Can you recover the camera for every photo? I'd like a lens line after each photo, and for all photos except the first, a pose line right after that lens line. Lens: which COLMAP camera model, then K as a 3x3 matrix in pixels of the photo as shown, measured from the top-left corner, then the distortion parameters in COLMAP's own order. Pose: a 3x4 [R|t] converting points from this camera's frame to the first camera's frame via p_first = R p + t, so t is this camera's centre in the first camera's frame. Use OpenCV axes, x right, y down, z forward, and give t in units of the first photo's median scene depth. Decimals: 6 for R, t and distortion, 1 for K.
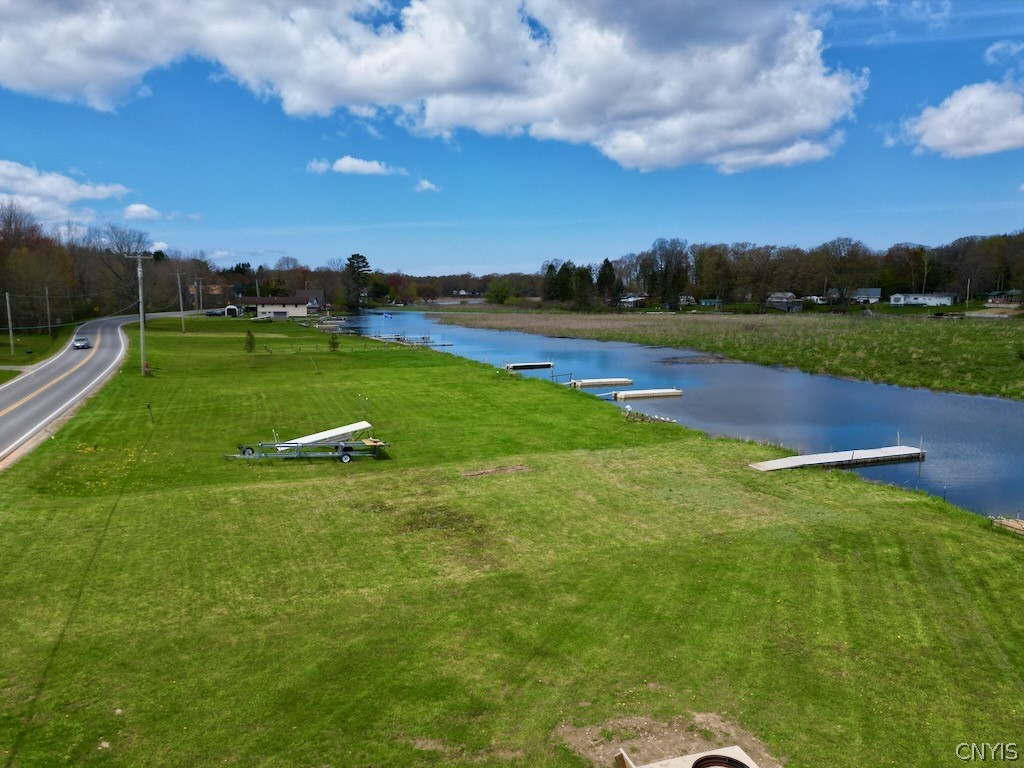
lens RADIAL K [[717.9, 0, 515.0], [0, 717.9, 385.6], [0, 0, 1]] dist [0.094982, -0.107896]
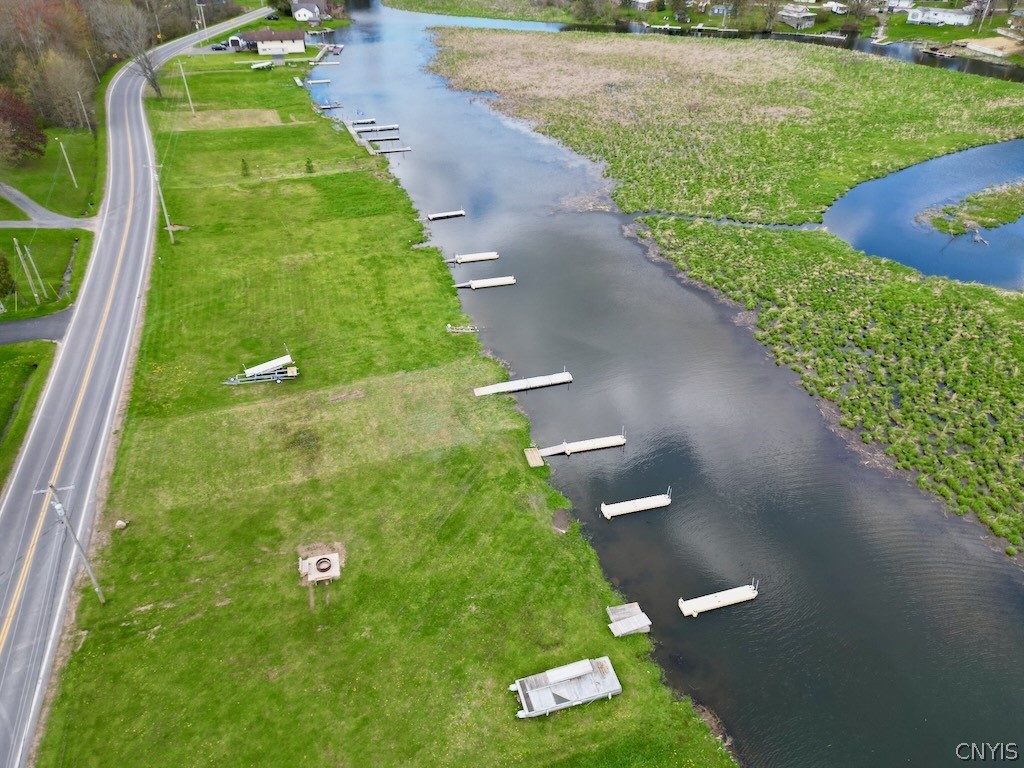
lens RADIAL K [[717.9, 0, 515.0], [0, 717.9, 385.6], [0, 0, 1]] dist [0.094982, -0.107896]
pose [[0.997415, 0.043757, -0.056990, 0.087844], [-0.013221, 0.891401, 0.453023, -0.131014], [0.070624, -0.451099, 0.889675, -0.127037]]
